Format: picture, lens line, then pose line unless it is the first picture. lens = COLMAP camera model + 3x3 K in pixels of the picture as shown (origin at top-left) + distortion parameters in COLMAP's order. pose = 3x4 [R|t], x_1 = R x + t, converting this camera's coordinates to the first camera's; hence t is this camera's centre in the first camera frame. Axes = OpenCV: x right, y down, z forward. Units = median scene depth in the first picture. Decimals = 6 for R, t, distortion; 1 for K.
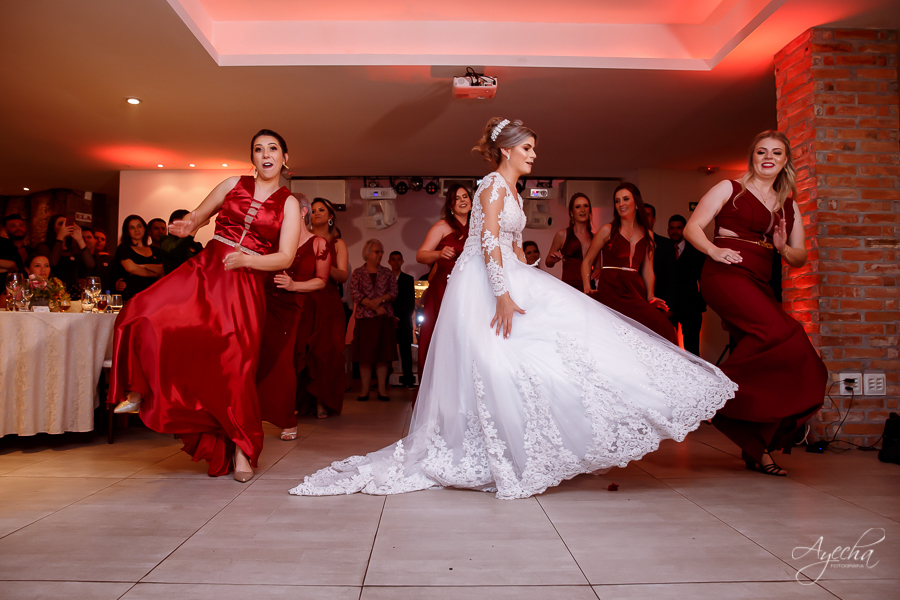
lens RADIAL K [[648.8, 0, 433.1], [0, 648.8, 299.8], [0, 0, 1]] dist [-0.105094, 0.084564]
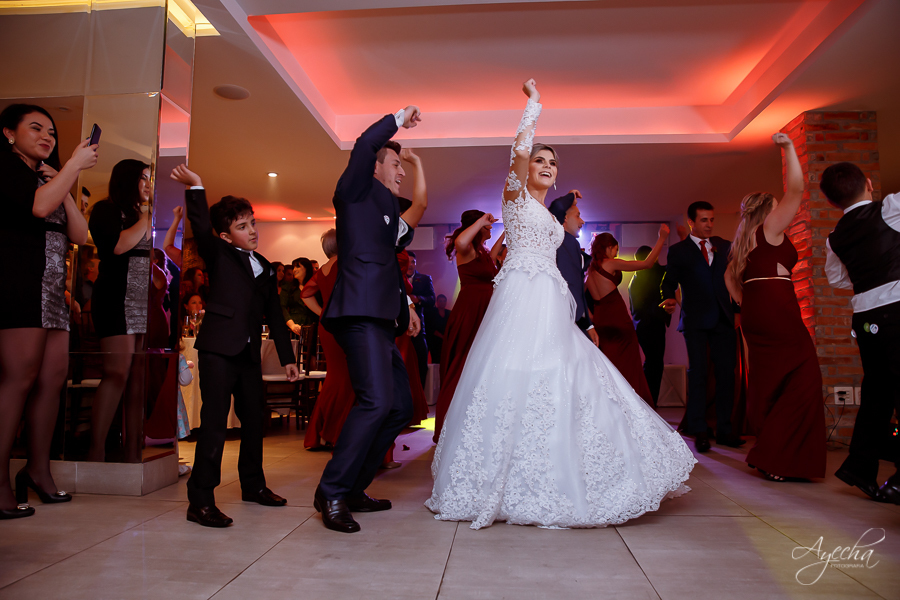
lens RADIAL K [[615.8, 0, 450.0], [0, 615.8, 300.0], [0, 0, 1]] dist [-0.103073, 0.083263]
pose [[0.995191, -0.007641, -0.097650, 0.007828], [0.003677, 0.999164, -0.040711, -0.009070], [0.097880, 0.040157, 0.994388, -0.251135]]
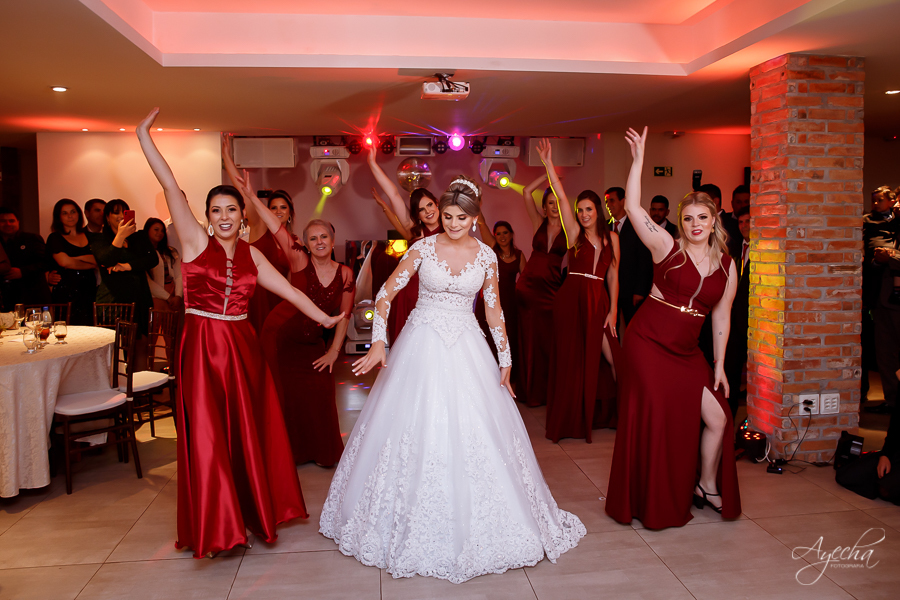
lens RADIAL K [[689.7, 0, 453.8], [0, 689.7, 260.5], [0, 0, 1]] dist [-0.111216, 0.097716]
pose [[0.992985, -0.018628, 0.116765, -0.052938], [0.007272, 0.995263, 0.096943, -0.215808], [-0.118018, -0.095414, 0.988417, -0.019194]]
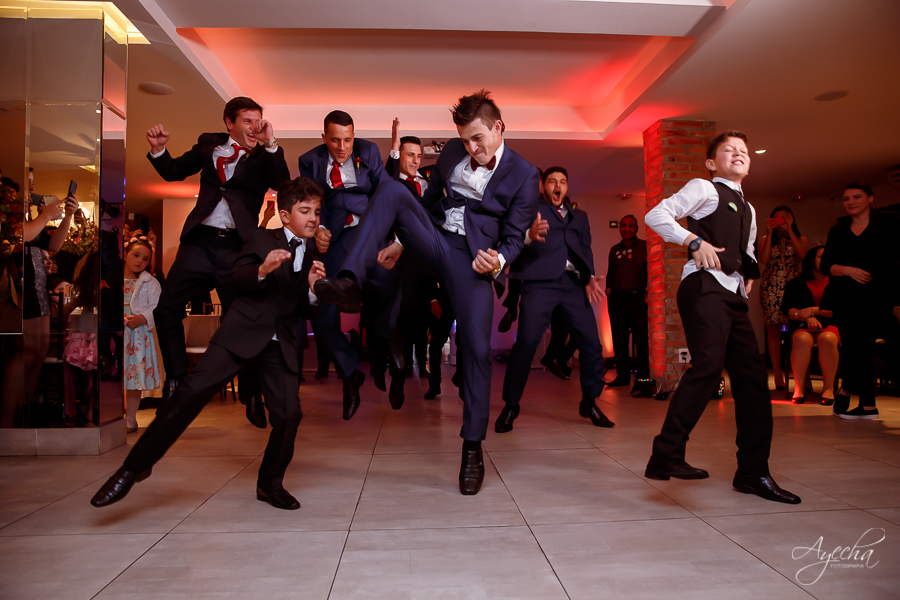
lens RADIAL K [[615.8, 0, 450.0], [0, 615.8, 300.0], [0, 0, 1]] dist [-0.103073, 0.083263]
pose [[0.998614, -0.012945, 0.051022, 0.019659], [0.012157, 0.999802, 0.015733, -0.030068], [-0.051216, -0.015091, 0.998574, -0.431431]]
